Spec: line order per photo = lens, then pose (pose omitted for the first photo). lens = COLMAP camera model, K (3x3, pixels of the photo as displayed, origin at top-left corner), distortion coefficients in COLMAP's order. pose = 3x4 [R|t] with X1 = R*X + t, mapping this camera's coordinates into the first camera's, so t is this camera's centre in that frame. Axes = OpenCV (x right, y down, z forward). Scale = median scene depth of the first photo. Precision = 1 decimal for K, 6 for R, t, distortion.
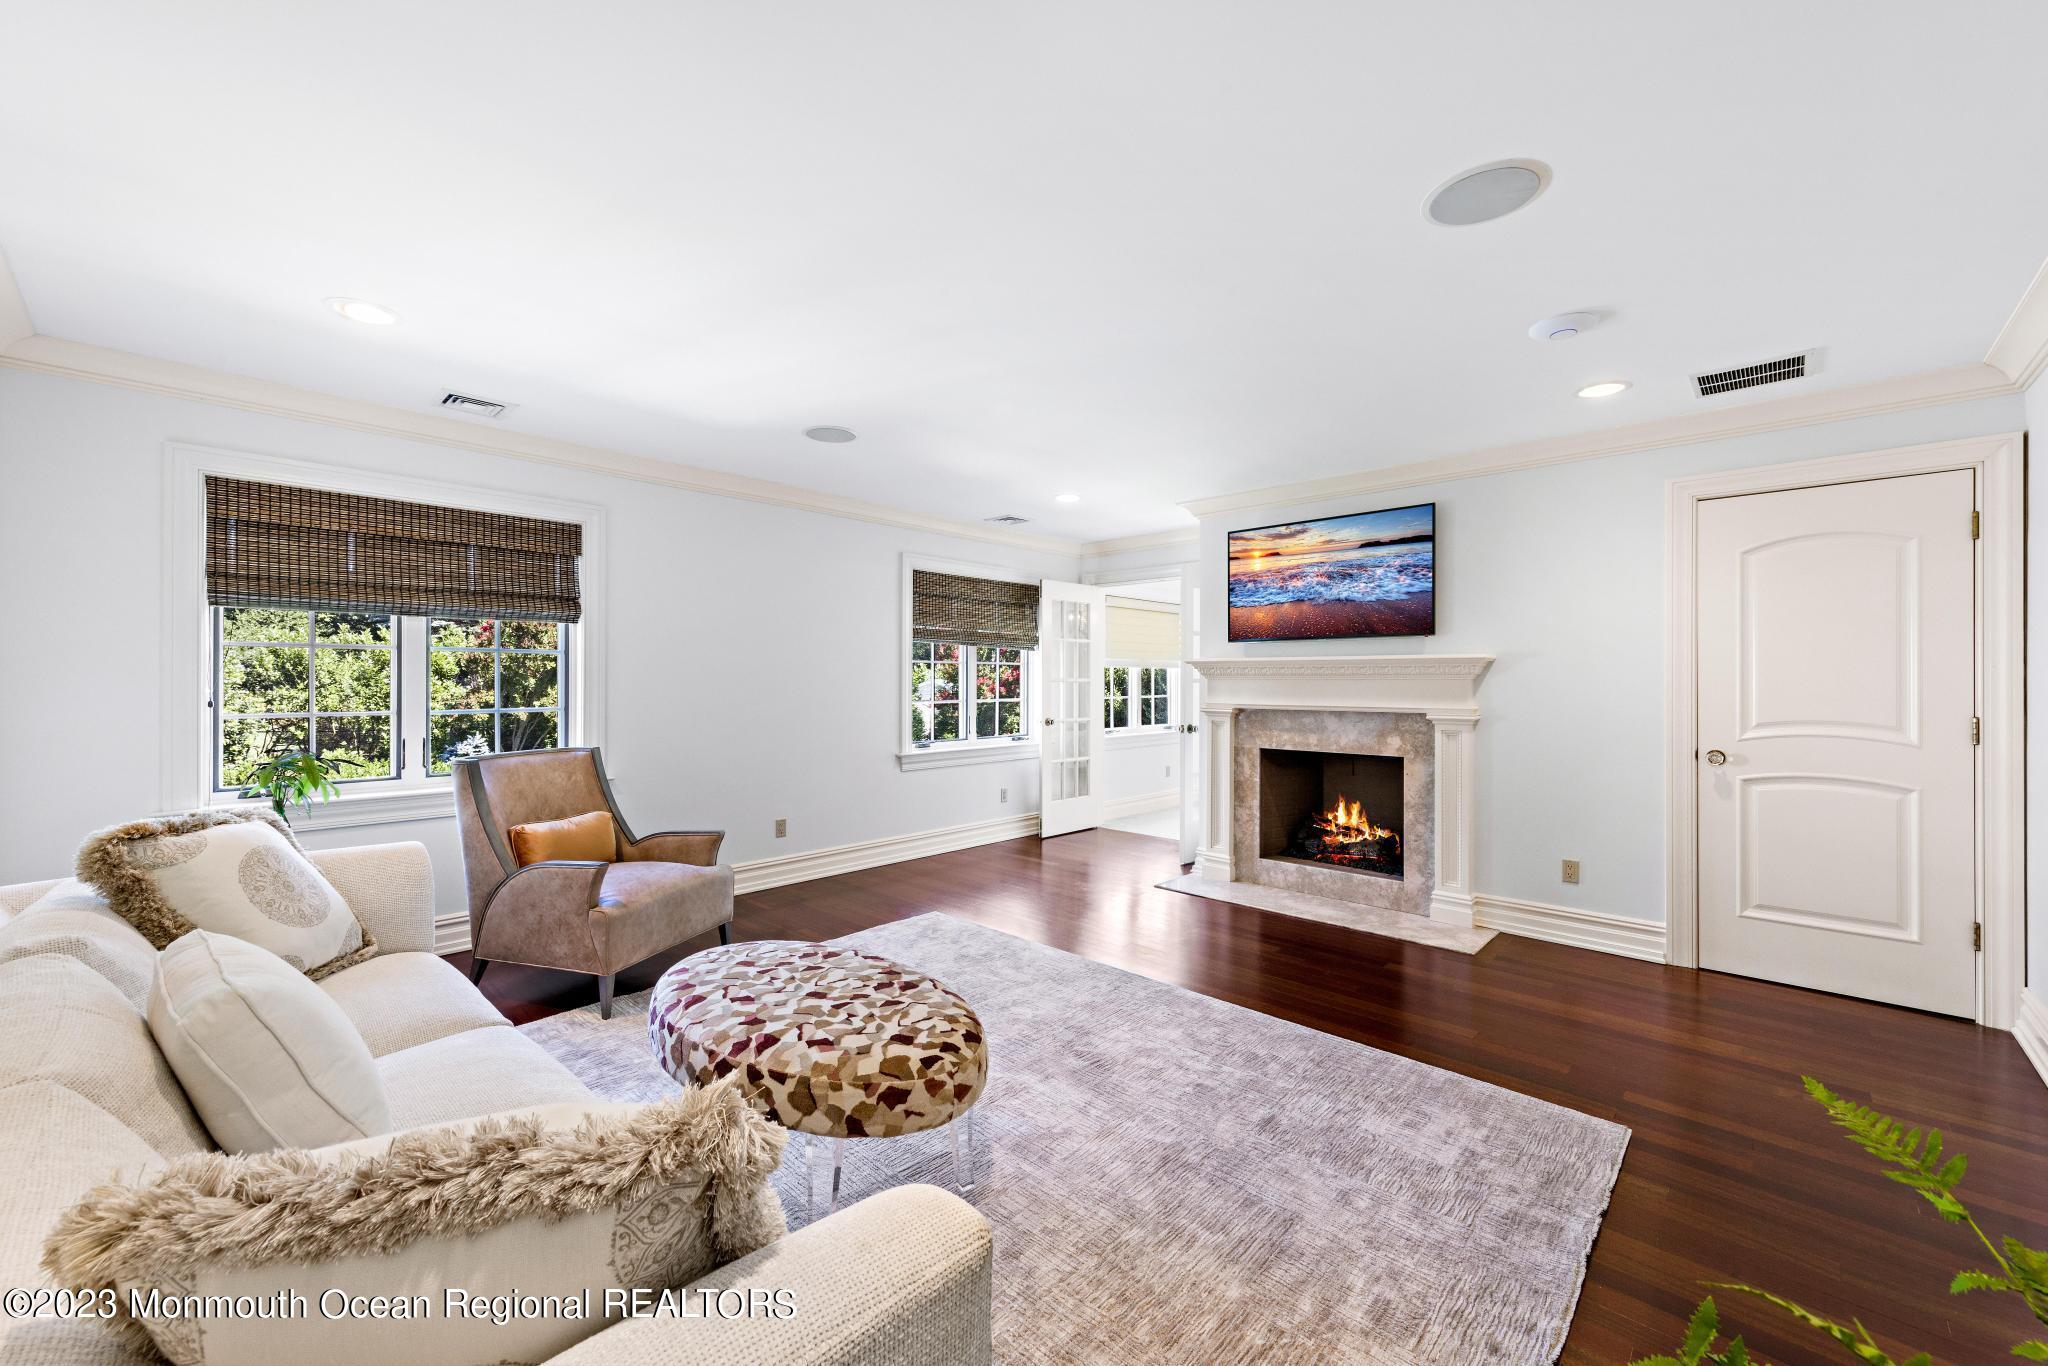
lens RADIAL K [[813.7, 0, 1024.0], [0, 813.7, 683.0], [0, 0, 1]] dist [-0.018109, -0.000106]
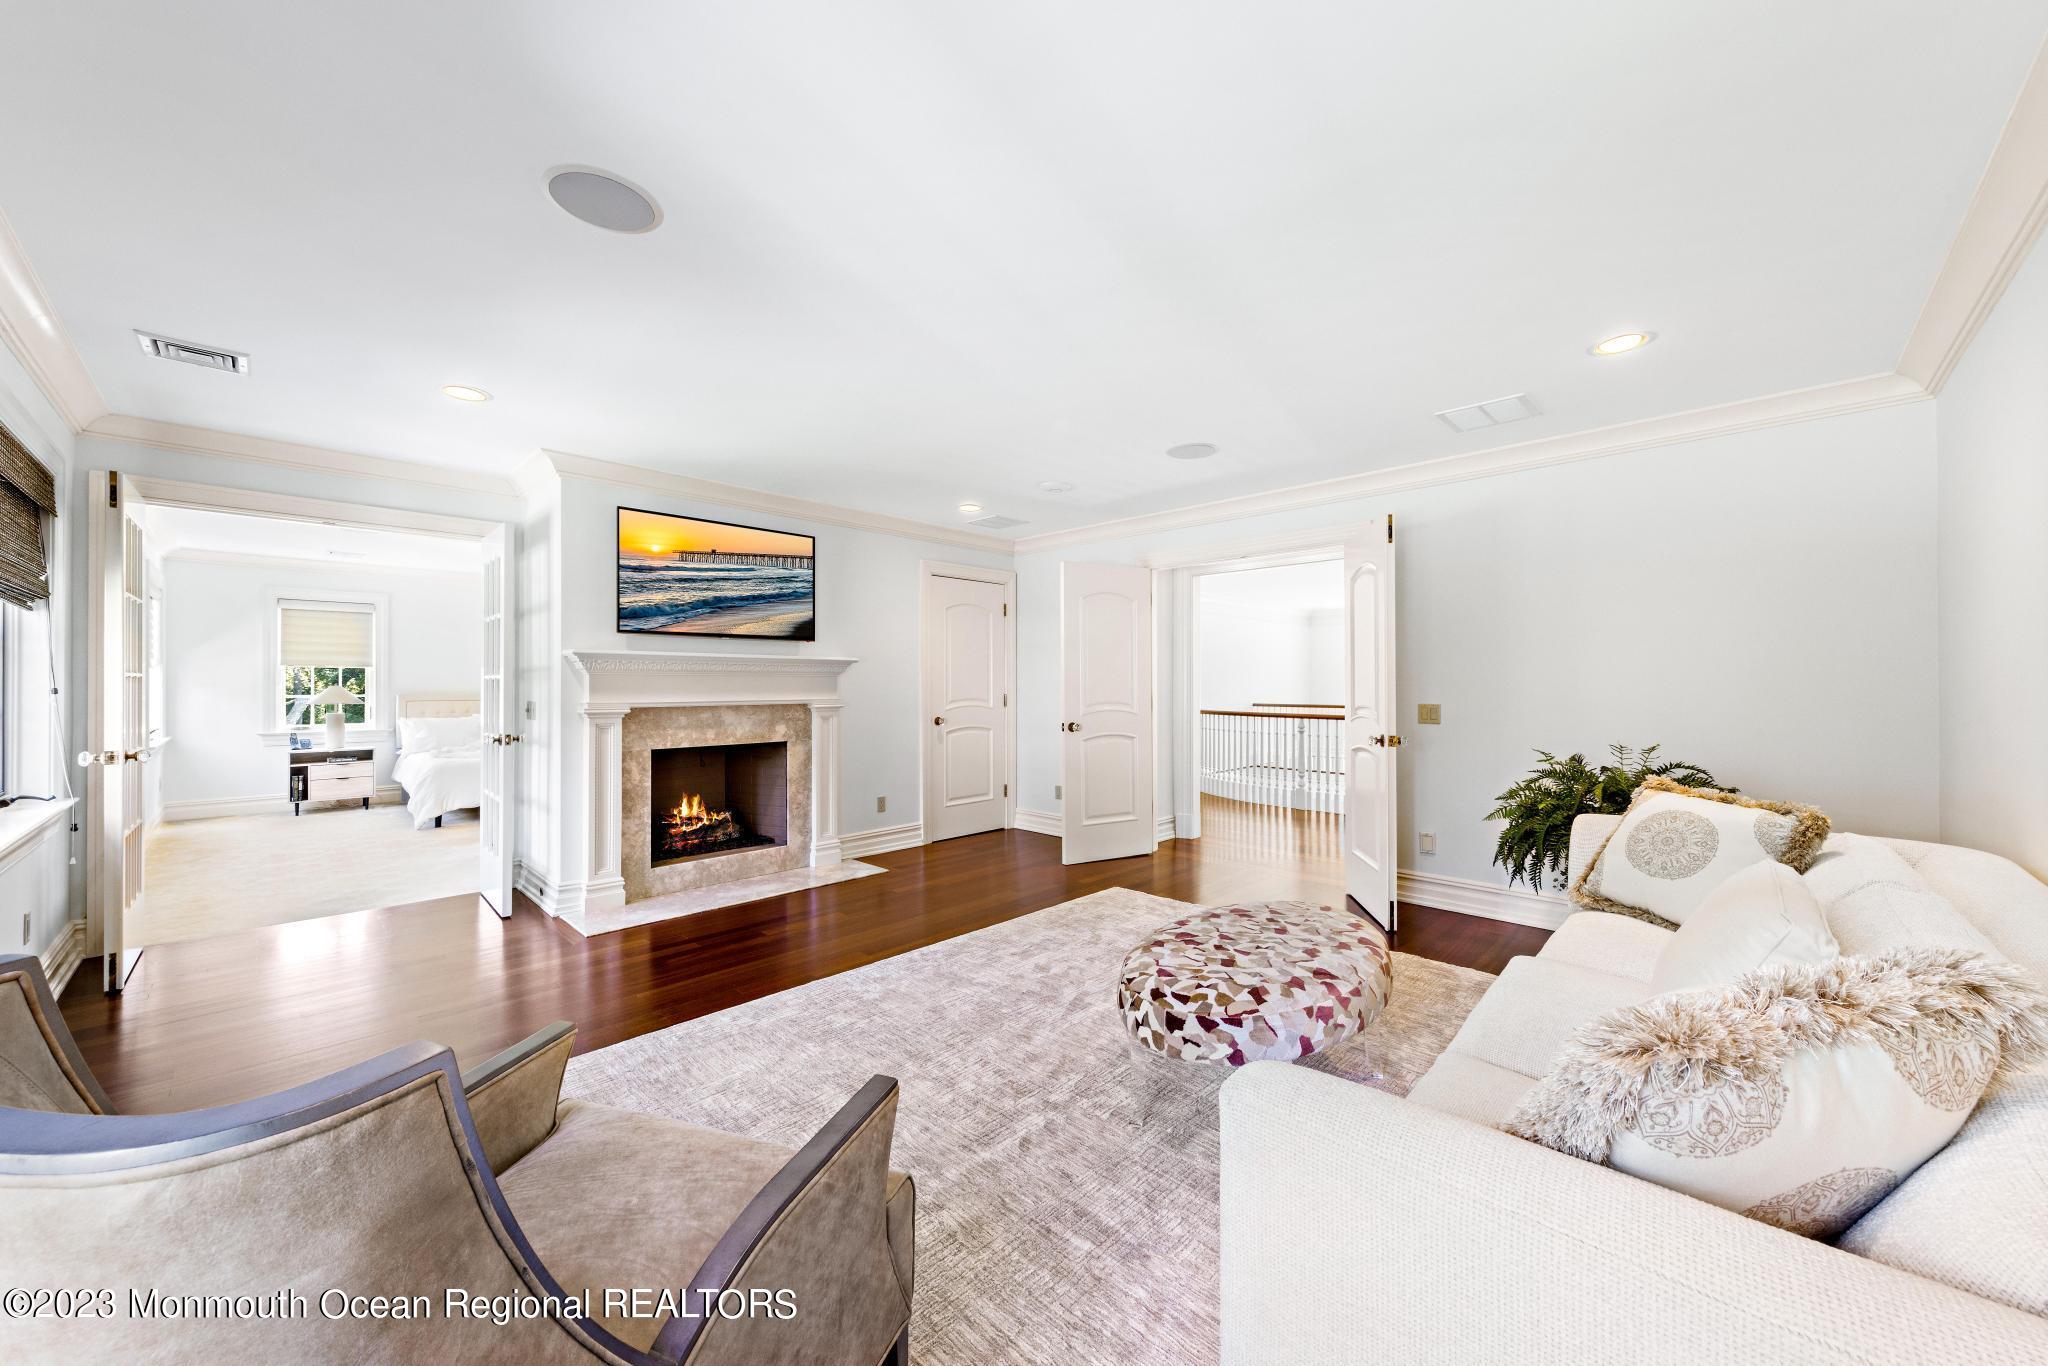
lens RADIAL K [[736.0, 0, 1024.0], [0, 736.0, 683.0], [0, 0, 1]] dist [-0.046667, -0.000008]
pose [[-0.014531, 0.004827, 0.999883, -0.585189], [0.010499, 0.999934, -0.004674, 0.013271], [-0.999839, 0.010430, -0.014581, 0.625912]]
